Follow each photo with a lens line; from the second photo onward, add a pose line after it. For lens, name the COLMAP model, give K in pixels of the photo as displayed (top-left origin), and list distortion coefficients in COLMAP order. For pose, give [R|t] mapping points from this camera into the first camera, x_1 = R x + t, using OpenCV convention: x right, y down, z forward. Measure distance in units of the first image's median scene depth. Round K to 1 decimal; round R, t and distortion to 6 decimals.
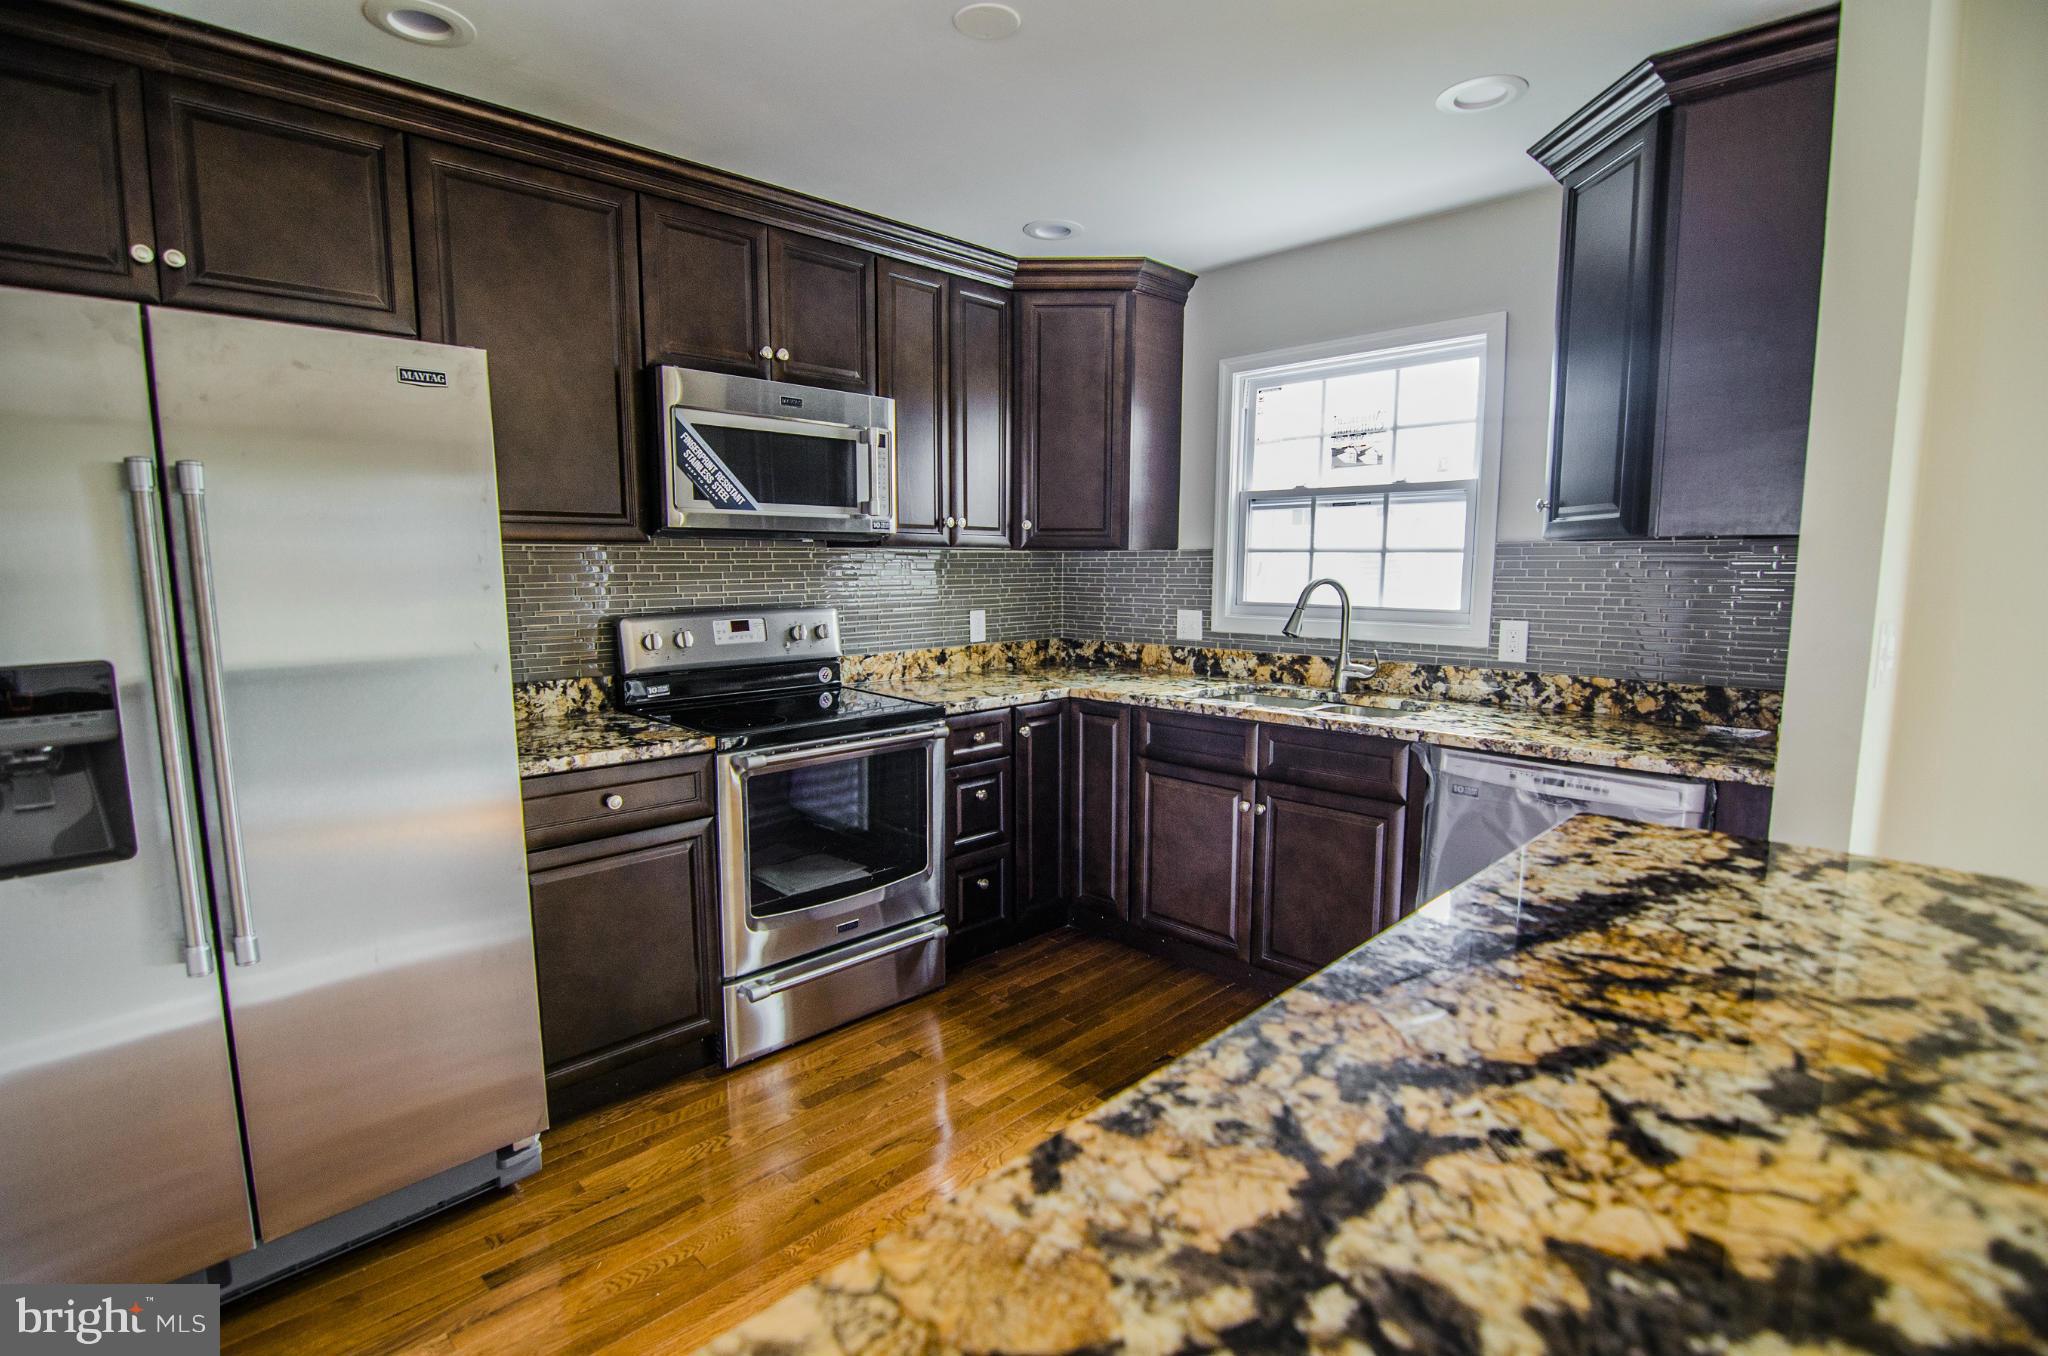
lens RADIAL K [[979.7, 0, 1010.1], [0, 979.7, 685.2], [0, 0, 1]] dist [0.001989, -0.017061]
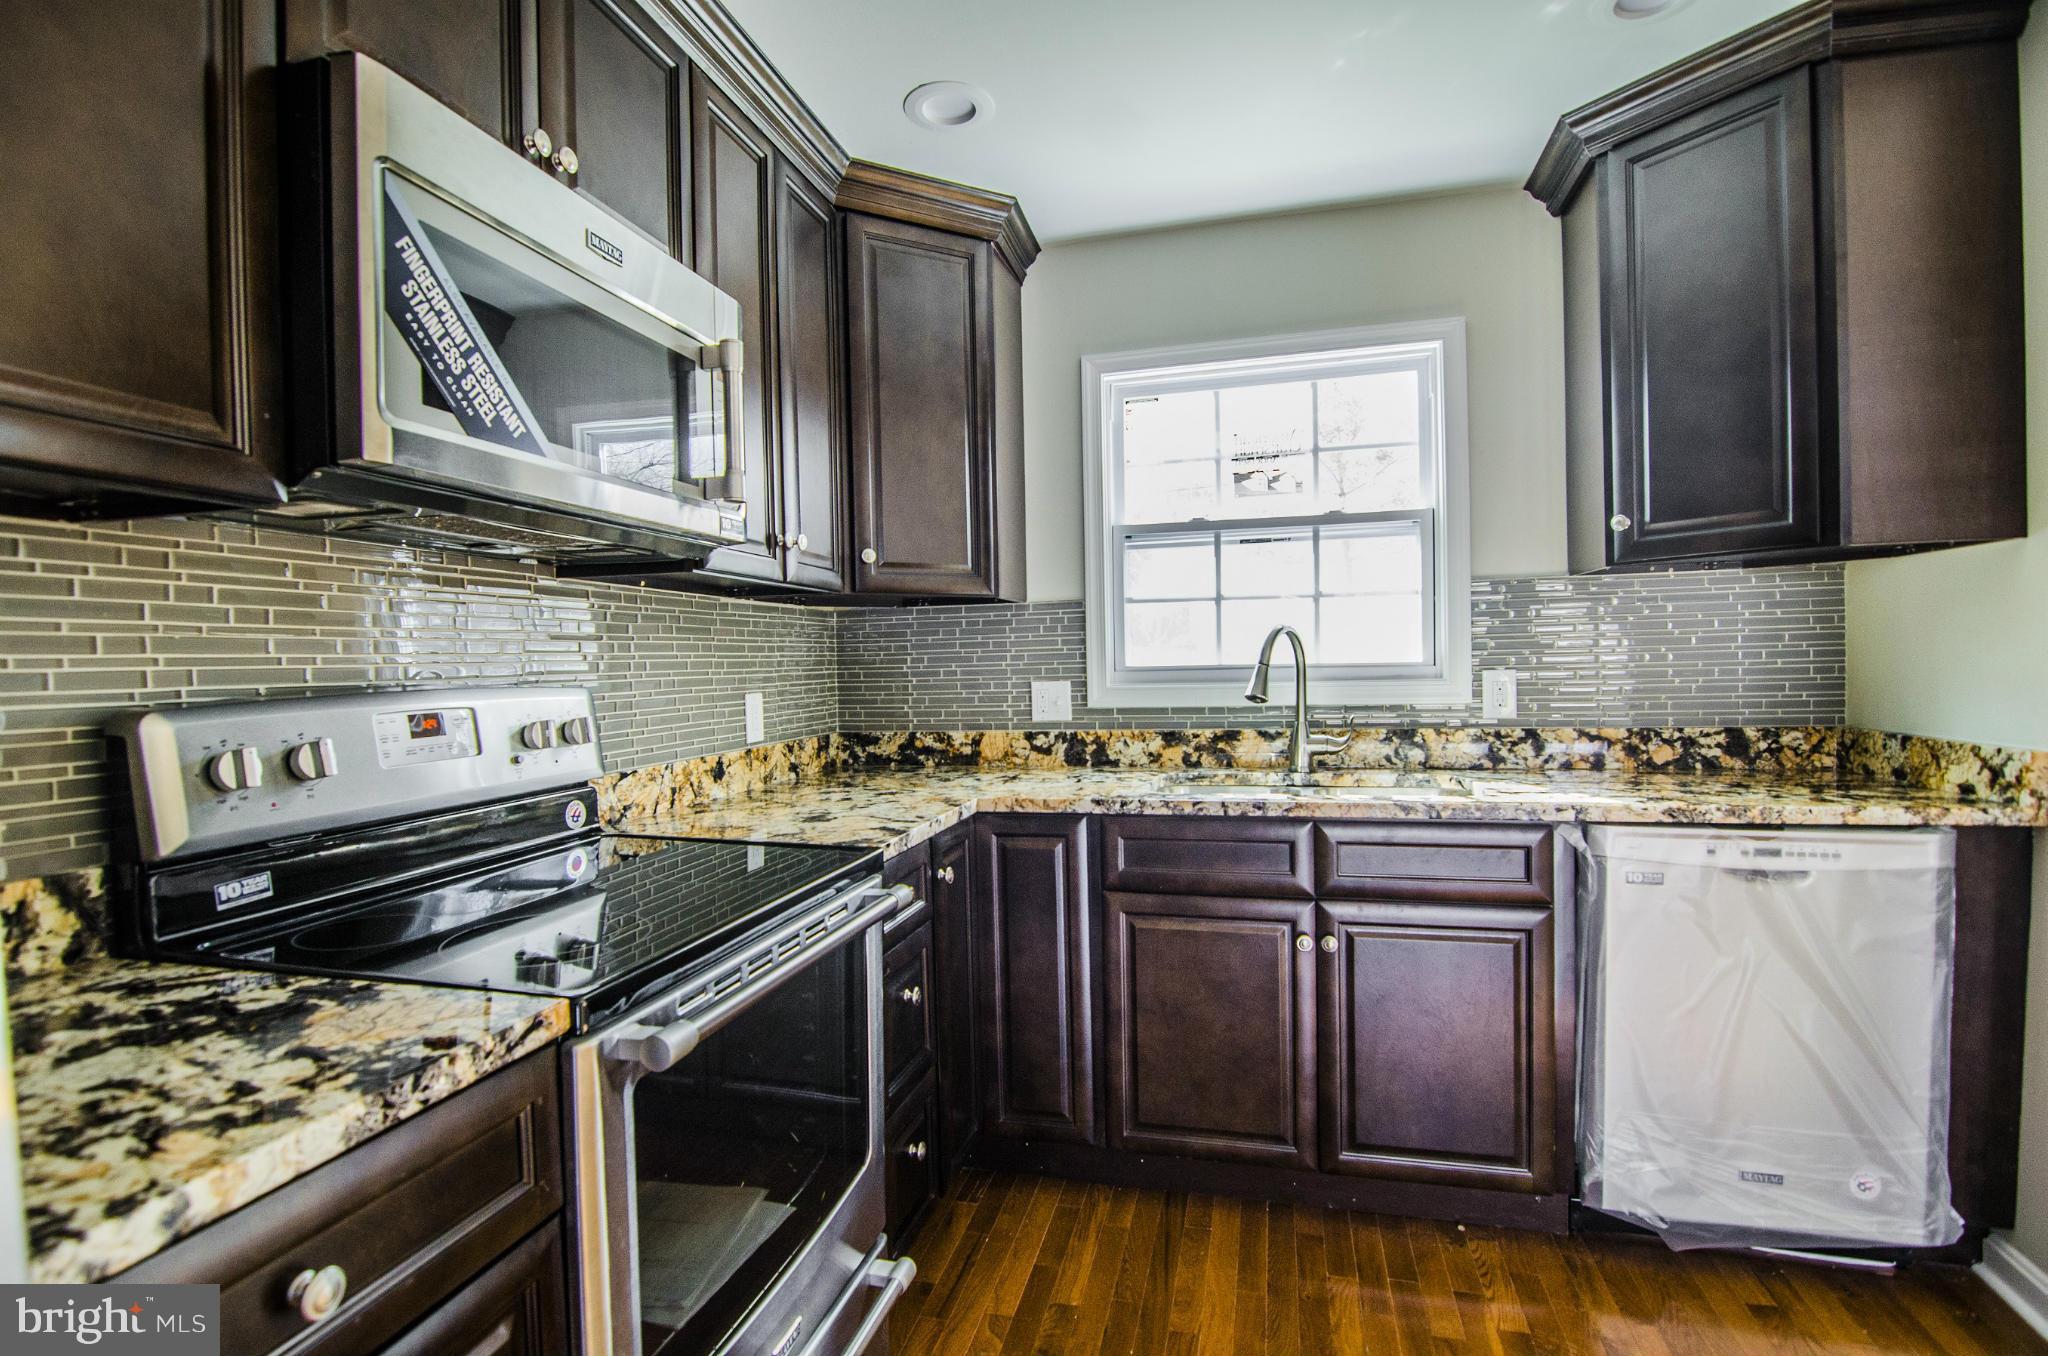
lens RADIAL K [[979.7, 0, 1010.1], [0, 979.7, 685.2], [0, 0, 1]] dist [0.001989, -0.017061]
pose [[0.857150, -0.030696, 0.514151, -0.262606], [0.086450, 0.992636, -0.084859, -0.015219], [-0.507759, 0.117185, 0.853492, 0.439167]]
